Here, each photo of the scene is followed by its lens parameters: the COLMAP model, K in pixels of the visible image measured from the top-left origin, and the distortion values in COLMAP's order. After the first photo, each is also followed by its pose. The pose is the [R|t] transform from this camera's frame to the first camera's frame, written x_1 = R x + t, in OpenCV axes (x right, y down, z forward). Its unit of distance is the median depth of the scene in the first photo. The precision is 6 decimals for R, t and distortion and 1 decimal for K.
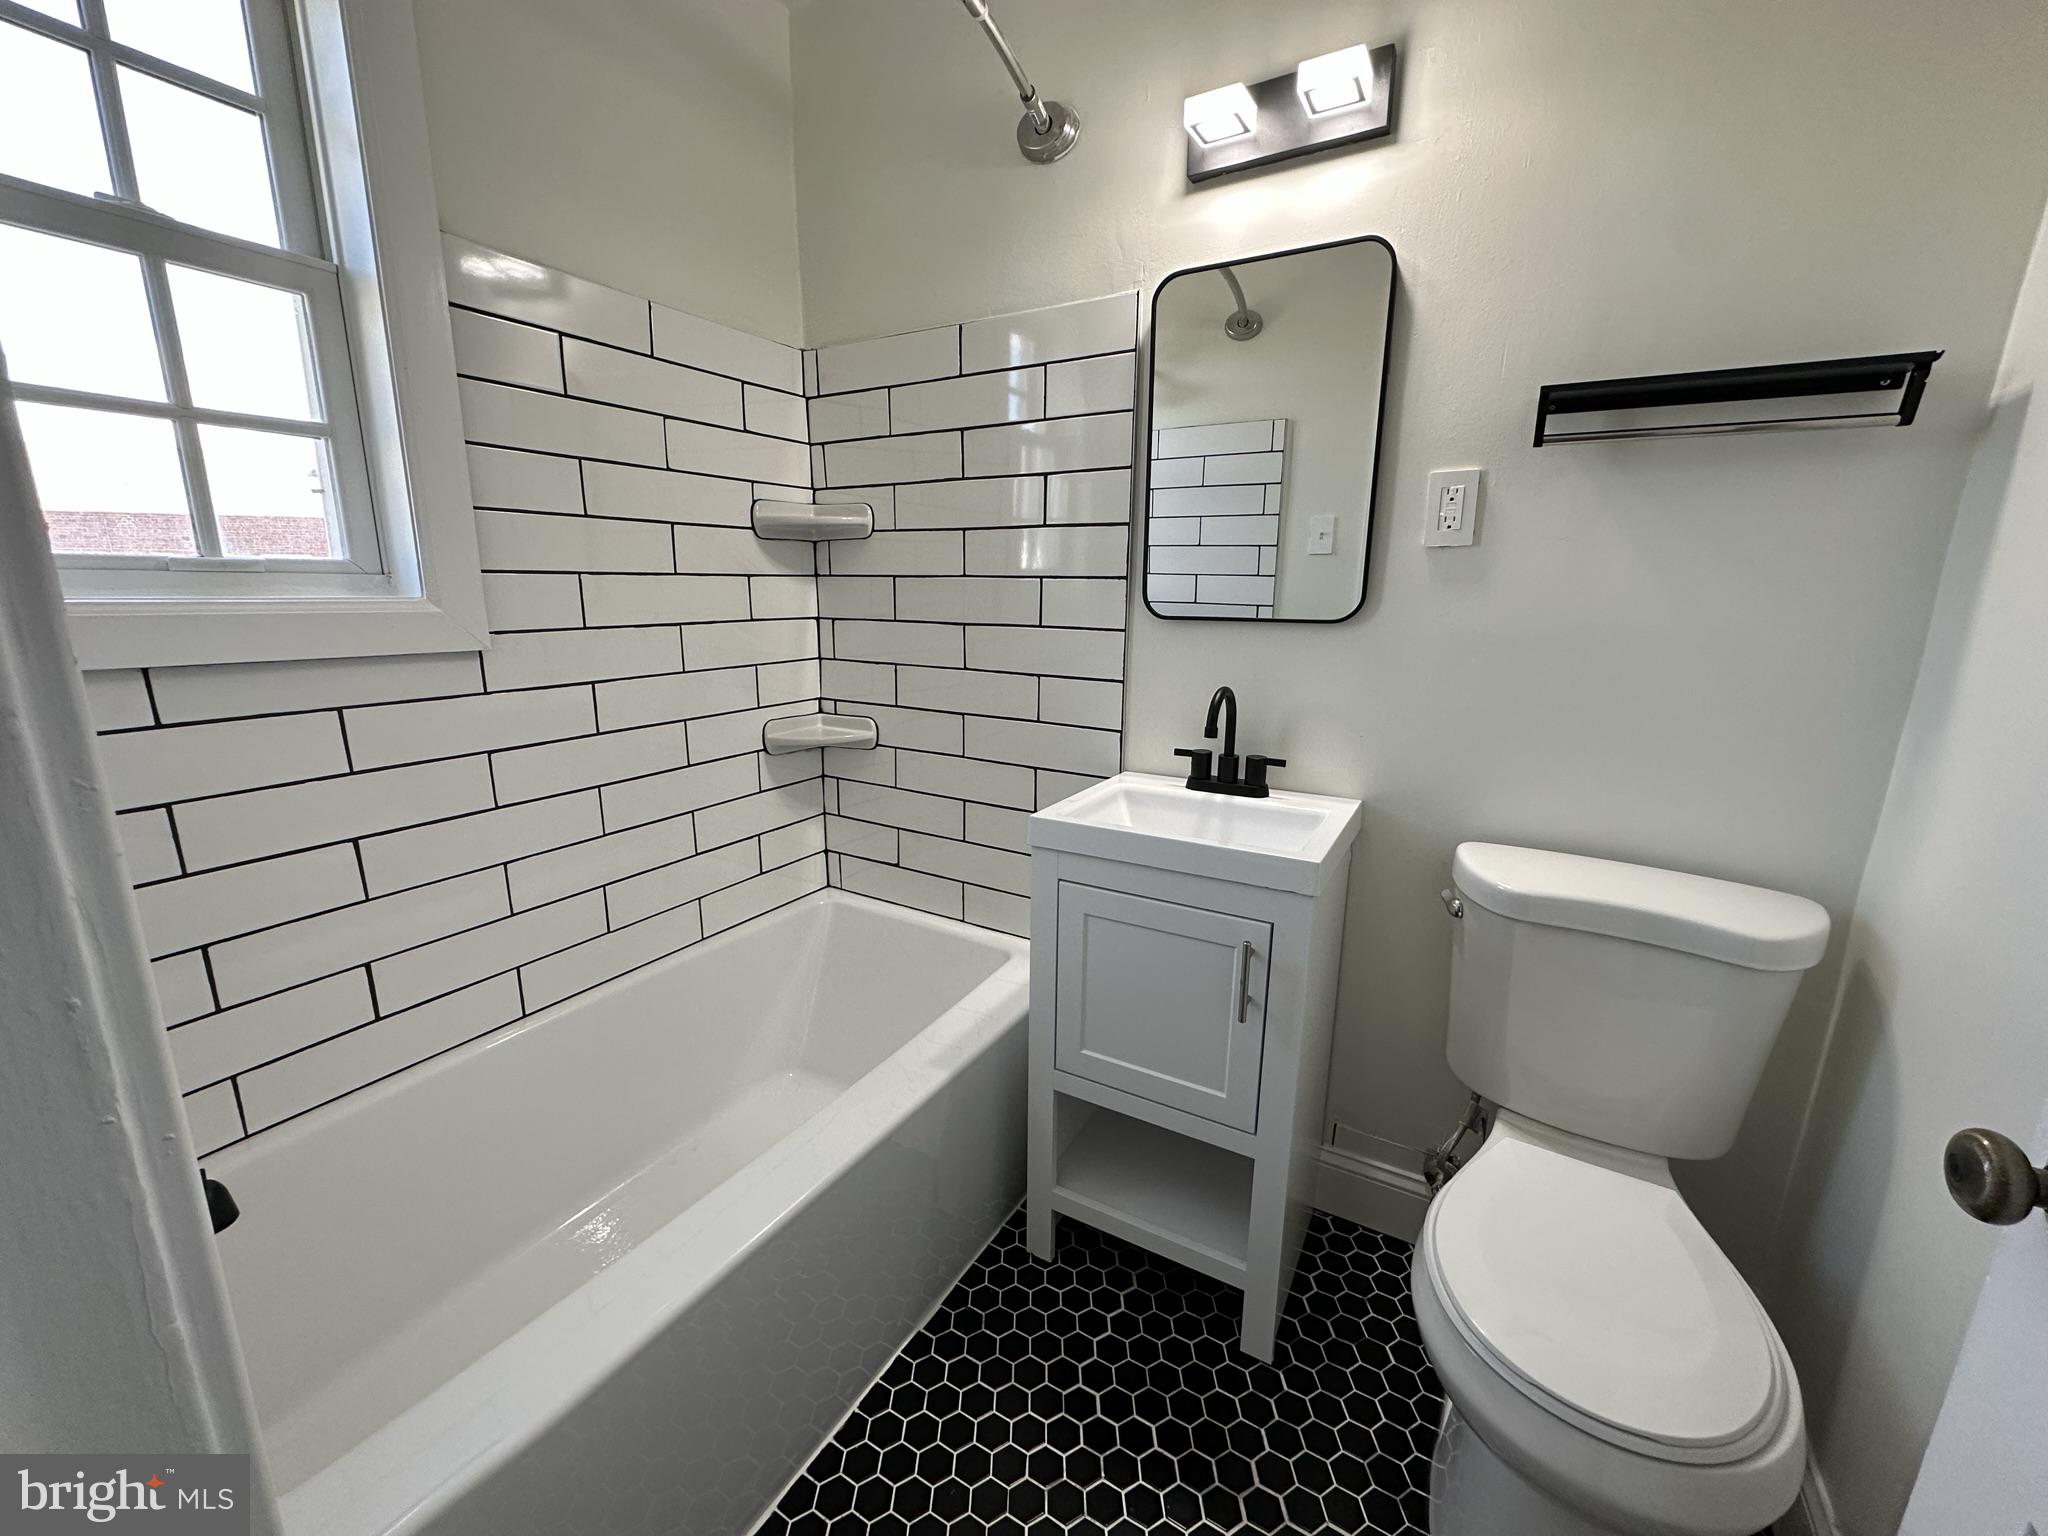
lens RADIAL K [[817.5, 0, 1038.0], [0, 817.5, 769.4], [0, 0, 1]] dist [0.001147, 0.000336]
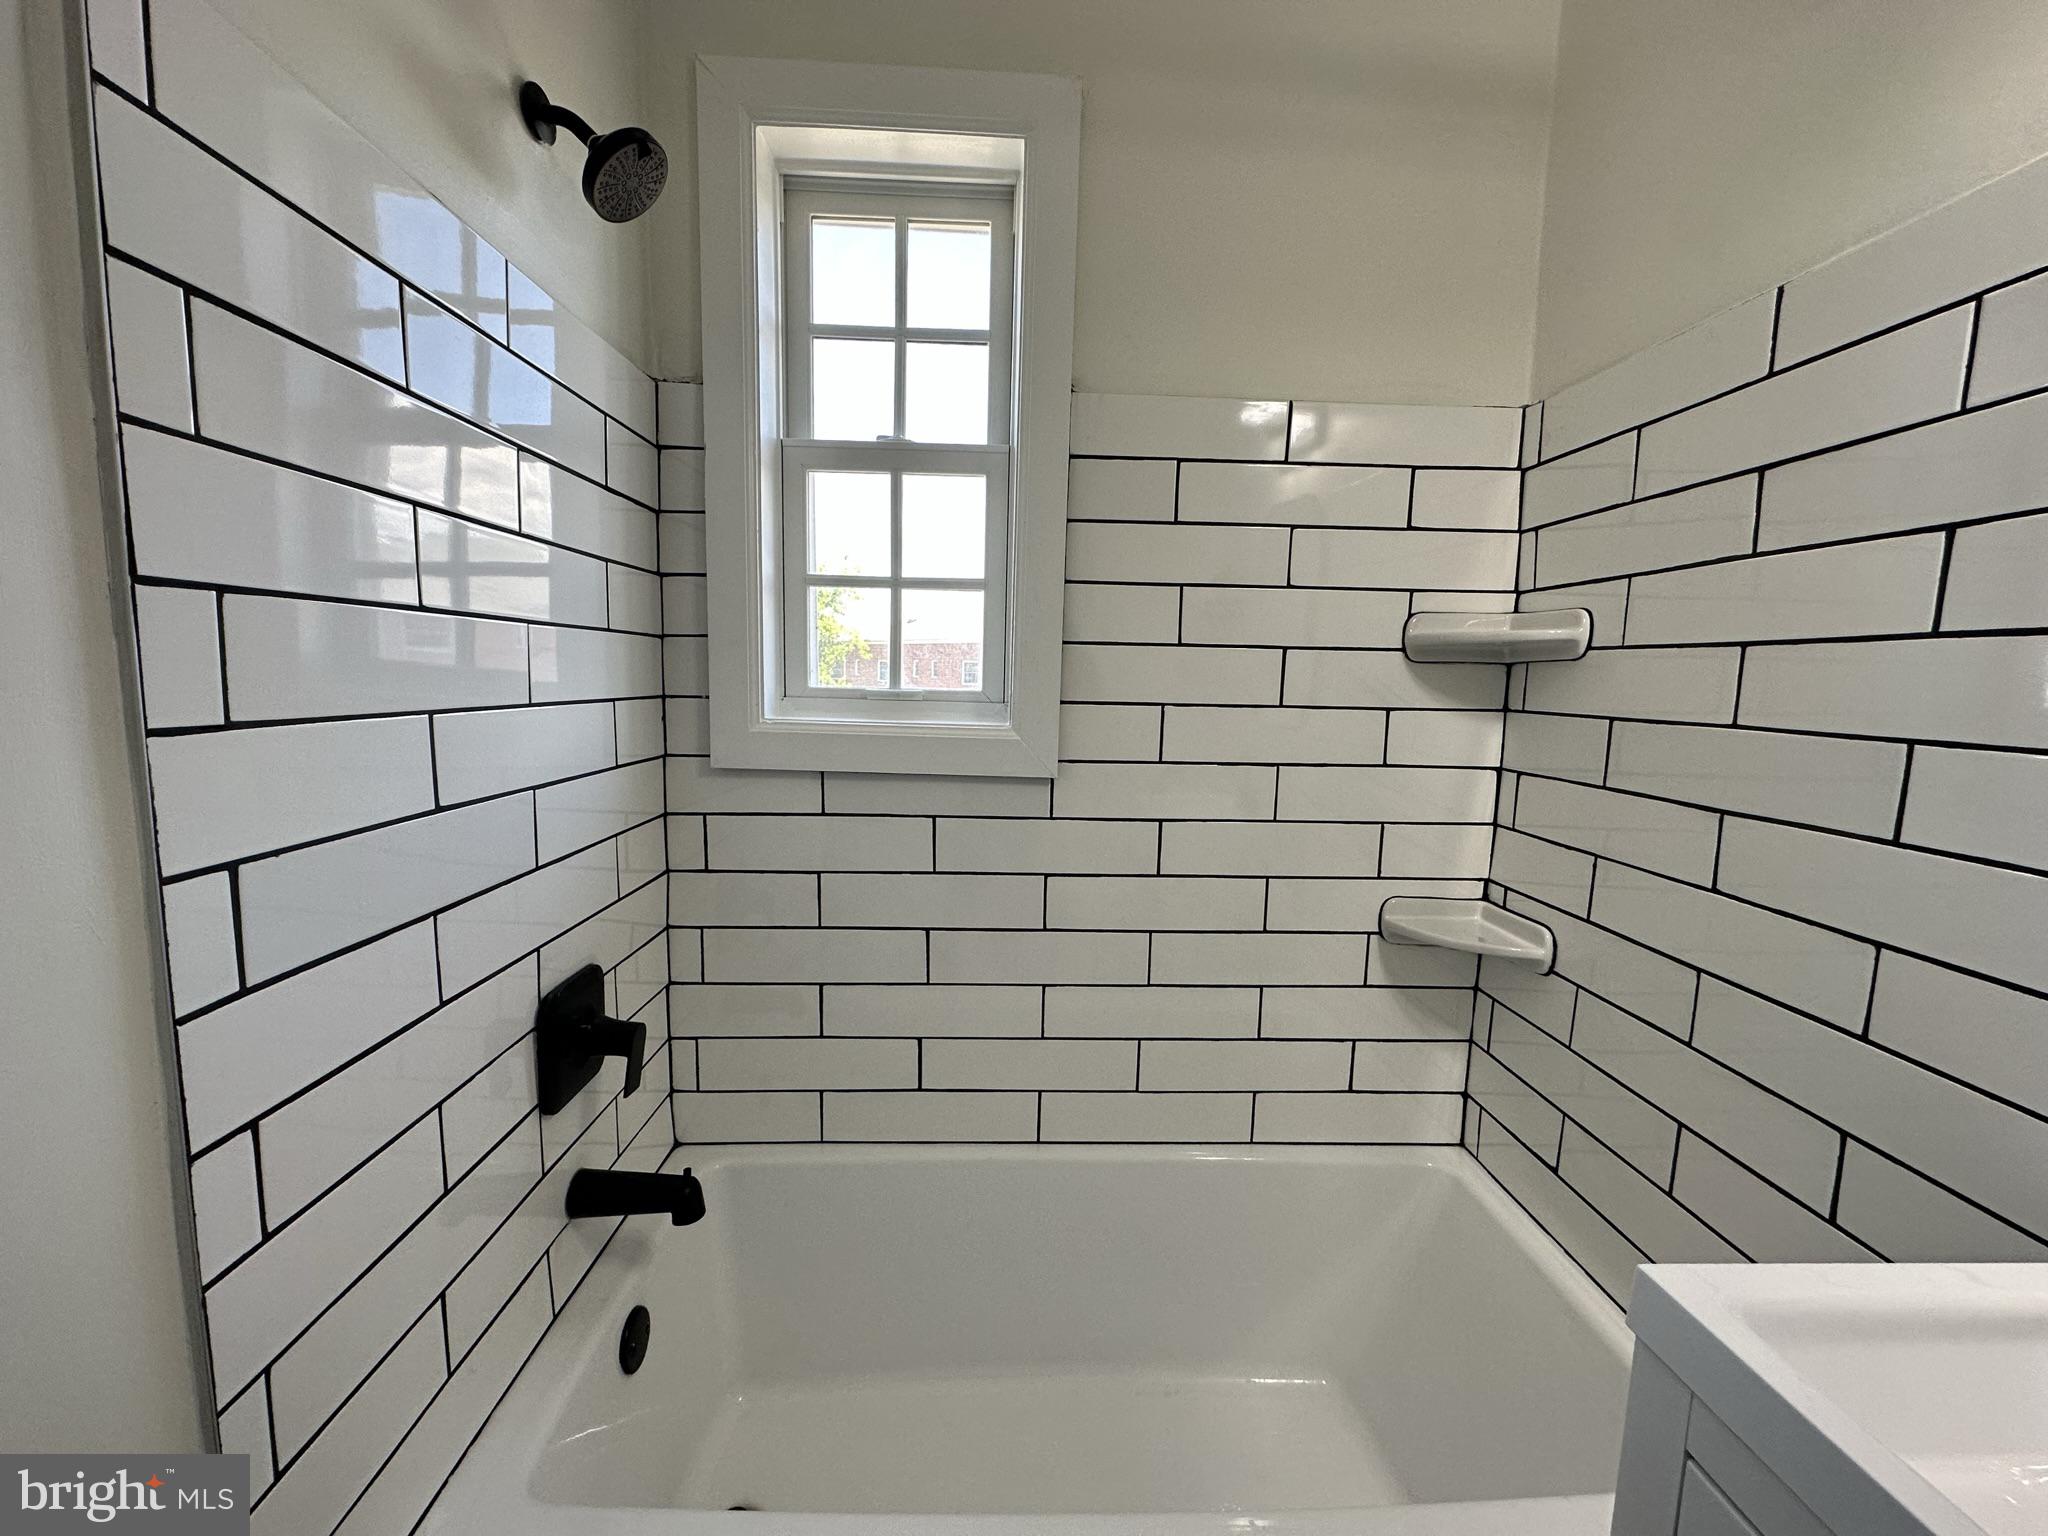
lens RADIAL K [[817.5, 0, 1020.2], [0, 817.5, 768.1], [0, 0, 1]] dist [0.001147, 0.000336]
pose [[0.527304, 0.098286, -0.843973, 0.117780], [-0.207716, 0.978060, -0.015877, -0.095157], [0.823896, 0.183679, 0.536150, 0.299102]]
